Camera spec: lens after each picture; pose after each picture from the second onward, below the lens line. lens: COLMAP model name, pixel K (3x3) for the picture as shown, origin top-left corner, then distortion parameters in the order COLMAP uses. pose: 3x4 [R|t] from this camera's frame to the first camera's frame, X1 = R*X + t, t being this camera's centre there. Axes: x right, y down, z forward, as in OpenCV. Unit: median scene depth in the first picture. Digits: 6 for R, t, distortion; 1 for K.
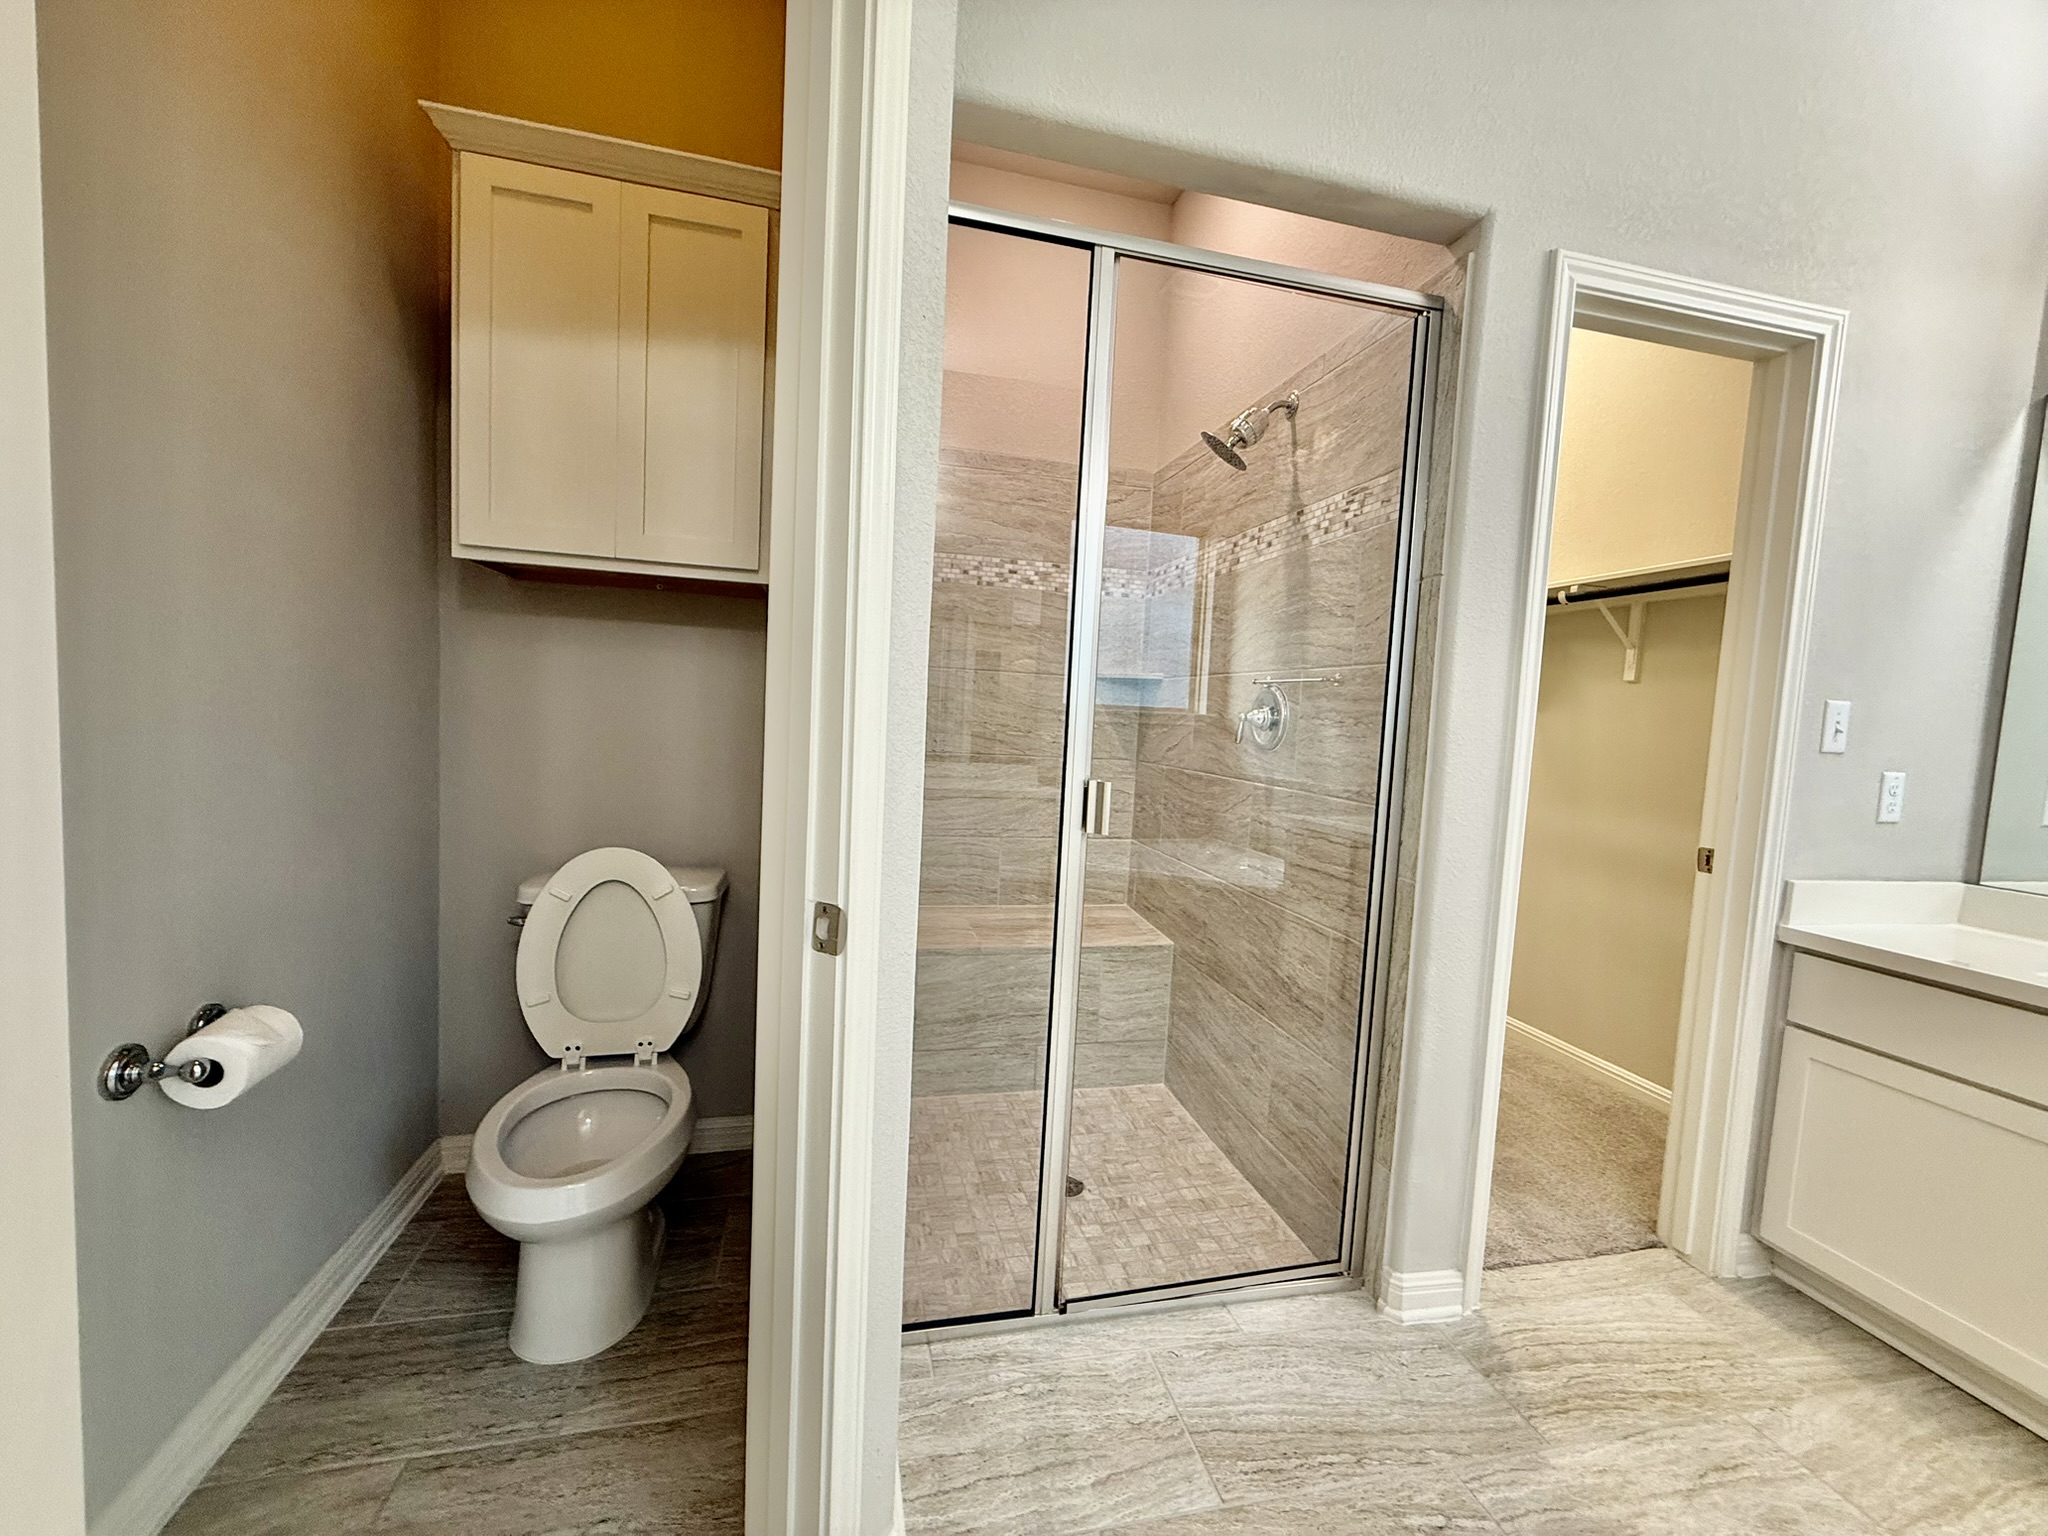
lens RADIAL K [[813.6, 0, 1017.7], [0, 813.6, 768.1], [0, 0, 1]] dist [0.000441, 0.000095]
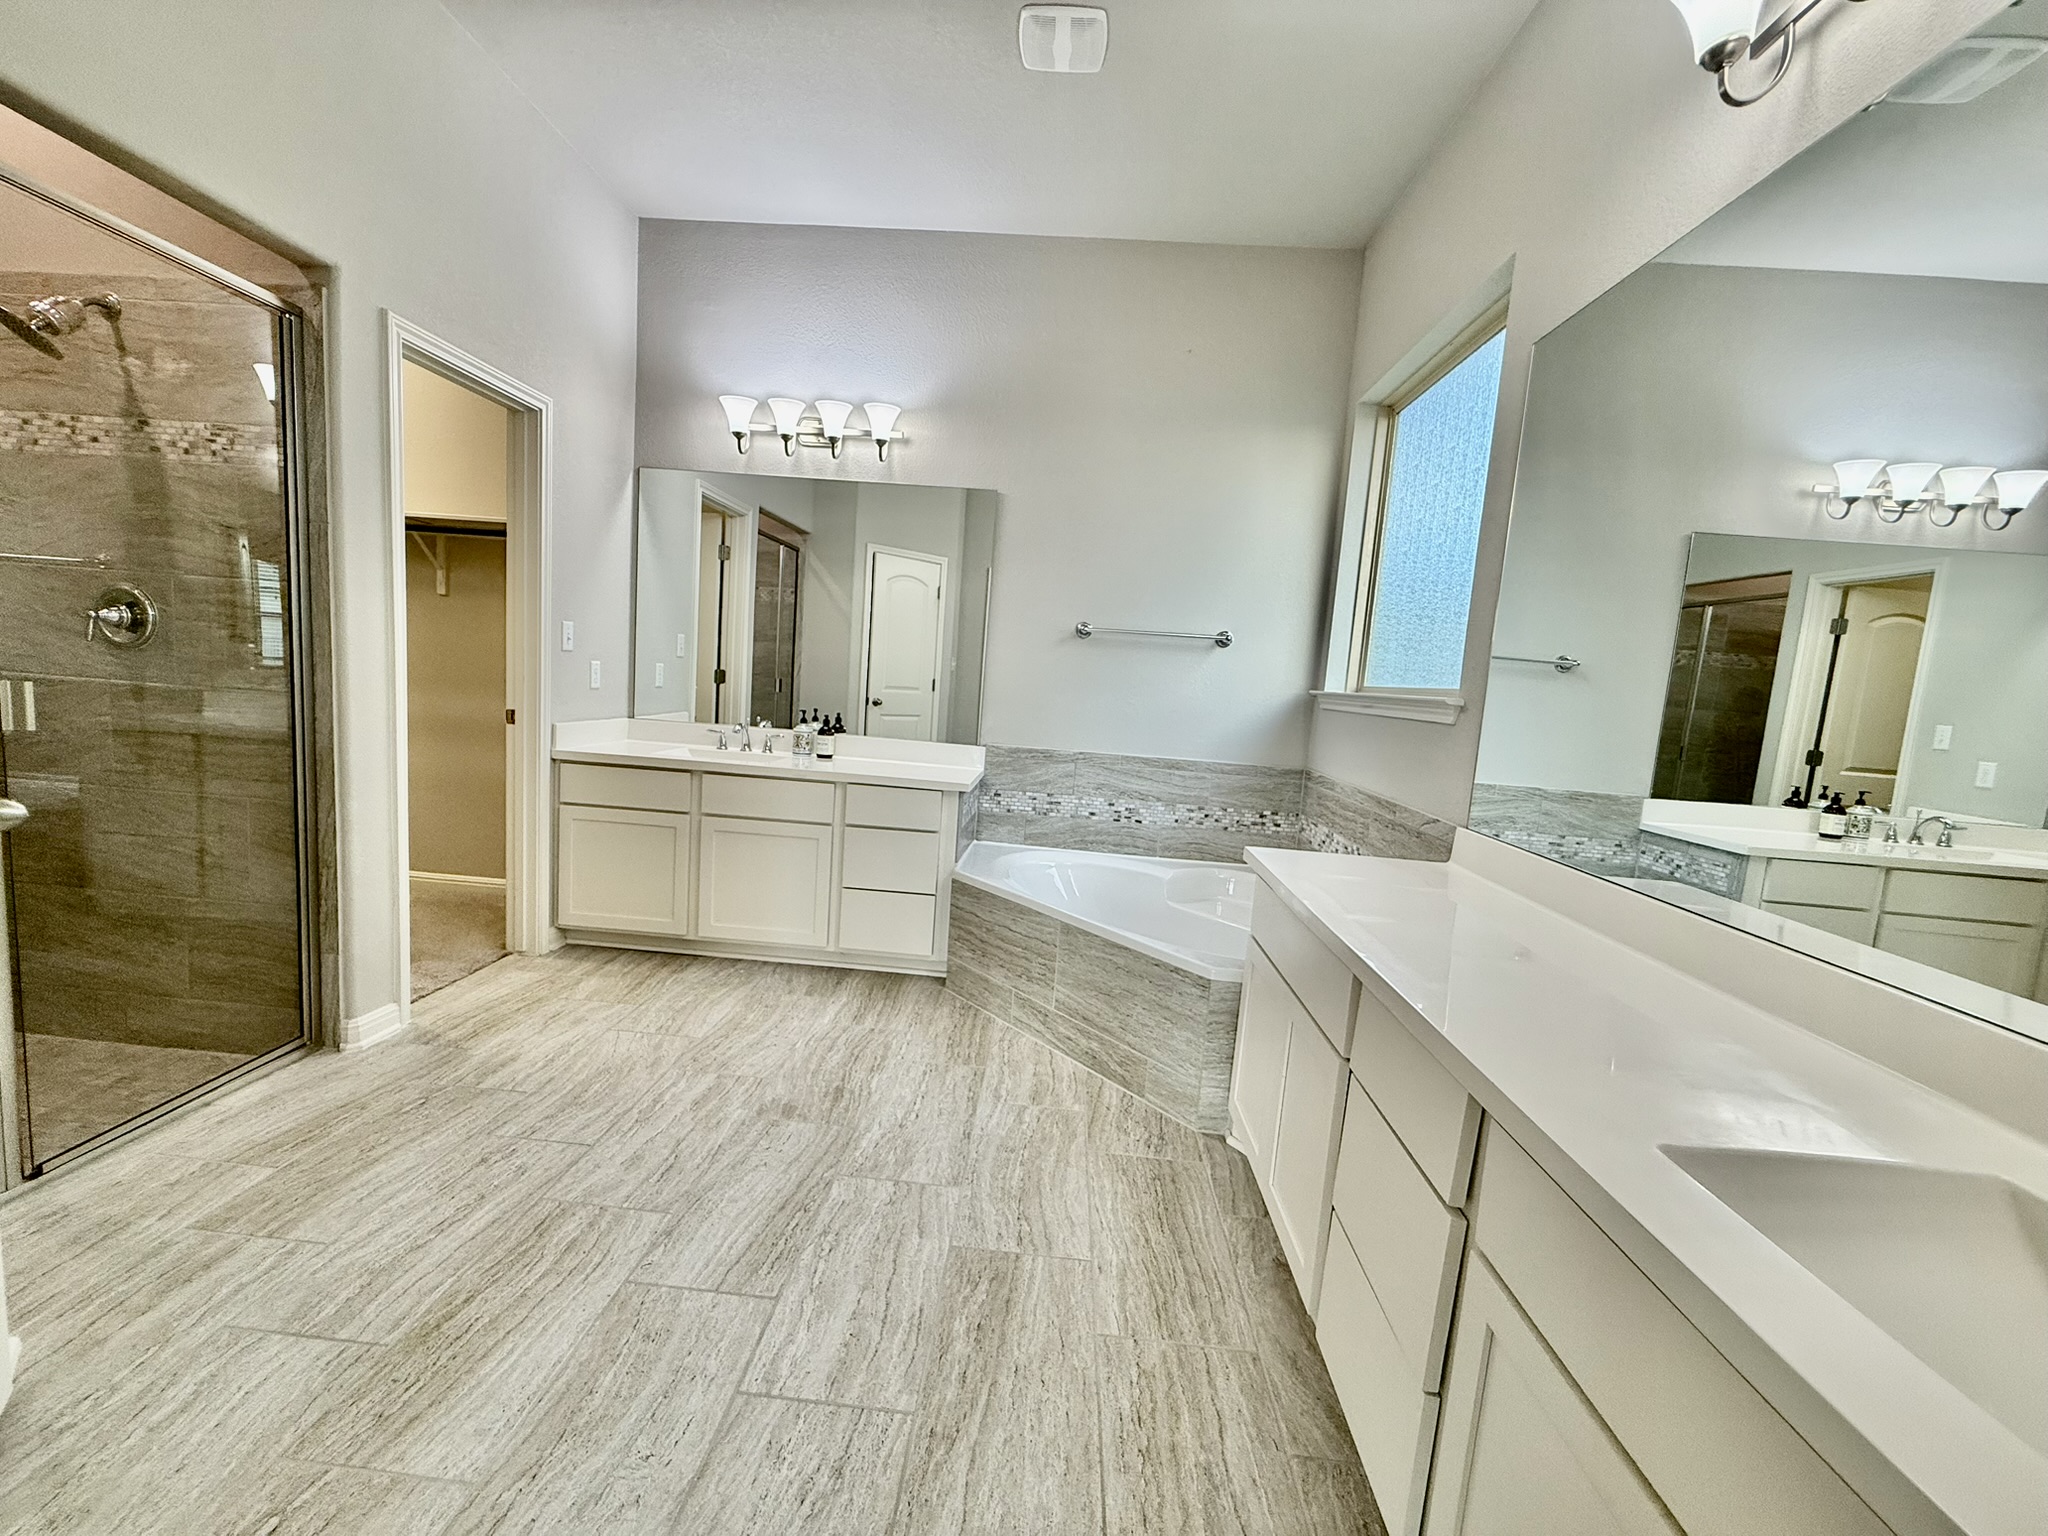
lens RADIAL K [[813.6, 0, 1017.7], [0, 813.6, 768.1], [0, 0, 1]] dist [0.000441, 0.000095]
pose [[0.283298, -0.138932, 0.948915, -0.447344], [0.009225, 0.989800, 0.142164, -0.008254], [-0.958988, -0.031521, 0.281690, -0.456591]]
